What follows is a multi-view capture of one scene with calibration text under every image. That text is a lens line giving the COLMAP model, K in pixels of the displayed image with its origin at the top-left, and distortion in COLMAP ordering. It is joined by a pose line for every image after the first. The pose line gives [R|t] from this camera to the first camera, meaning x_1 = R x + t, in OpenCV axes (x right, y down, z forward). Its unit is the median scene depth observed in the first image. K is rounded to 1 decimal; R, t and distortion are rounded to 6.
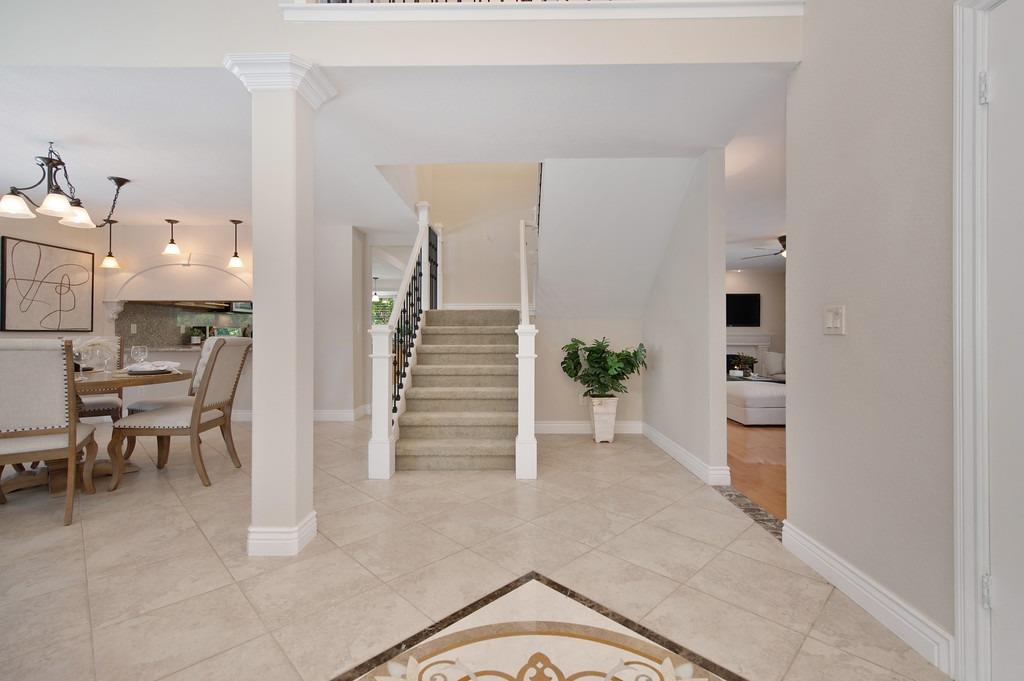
lens RADIAL K [[457.4, 0, 515.6], [0, 457.4, 334.2], [0, 0, 1]] dist [0.001074, -0.000422]
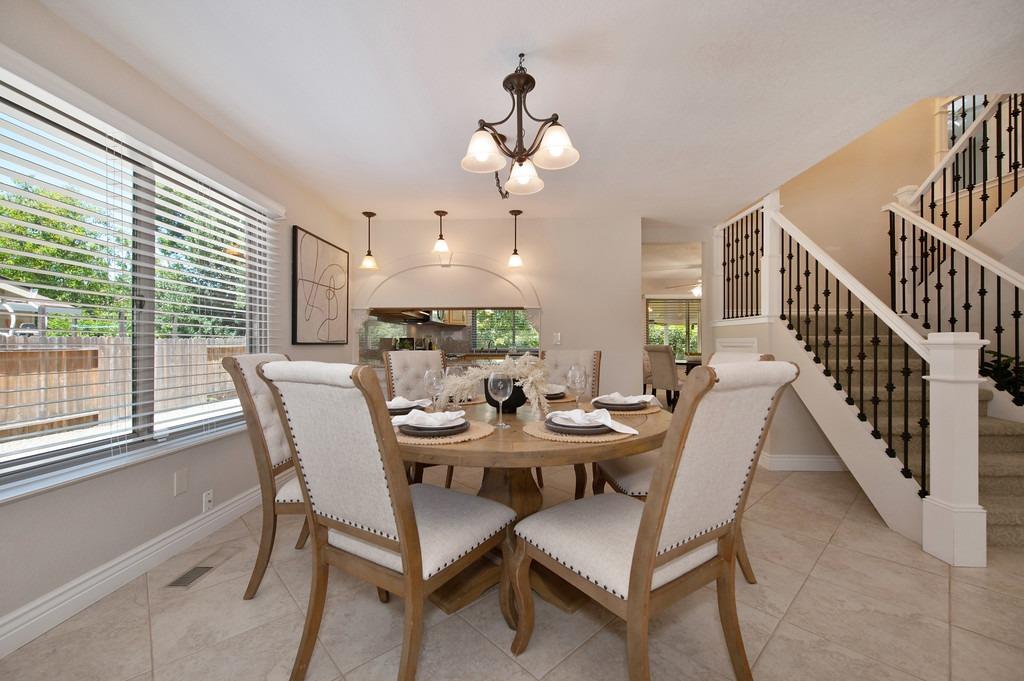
lens RADIAL K [[404.7, 0, 512.0], [0, 404.7, 340.5], [0, 0, 1]] dist [-0.000196, -0.000037]
pose [[0.999509, -0.005317, -0.030880, -0.794011], [0.005268, 0.999985, -0.001694, -0.010956], [0.030889, 0.001530, 0.999522, 0.334698]]
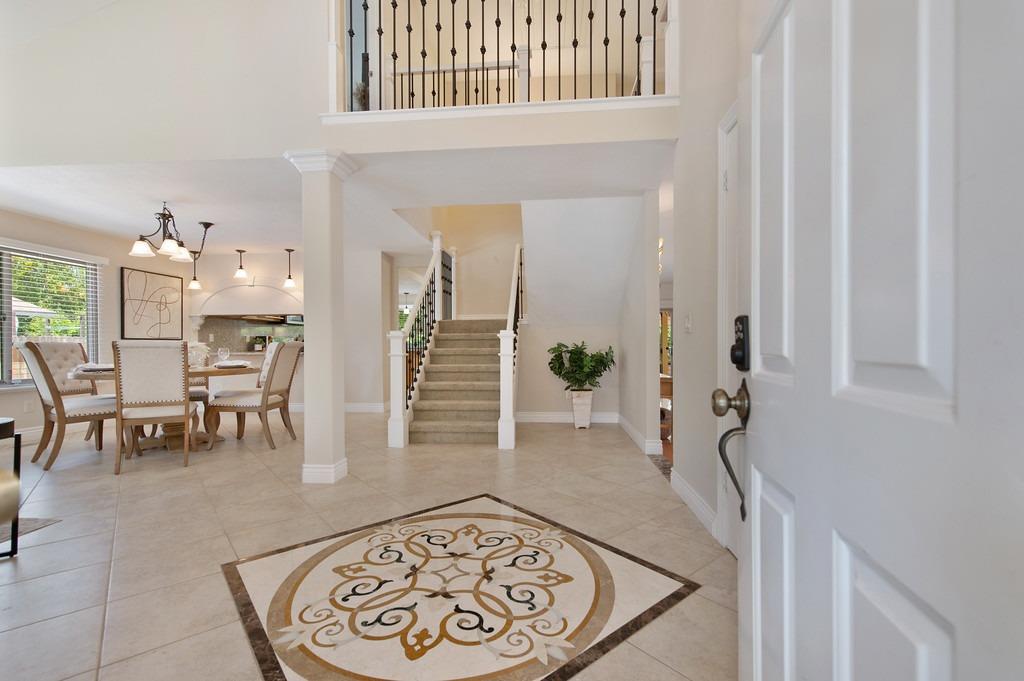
lens RADIAL K [[455.2, 0, 513.4], [0, 455.2, 351.1], [0, 0, 1]] dist [0.001081, 0.000193]
pose [[0.996162, -0.003249, -0.087467, 0.131653], [0.004294, 0.999922, 0.011766, 0.019774], [0.087422, -0.012096, 0.996098, -0.235561]]
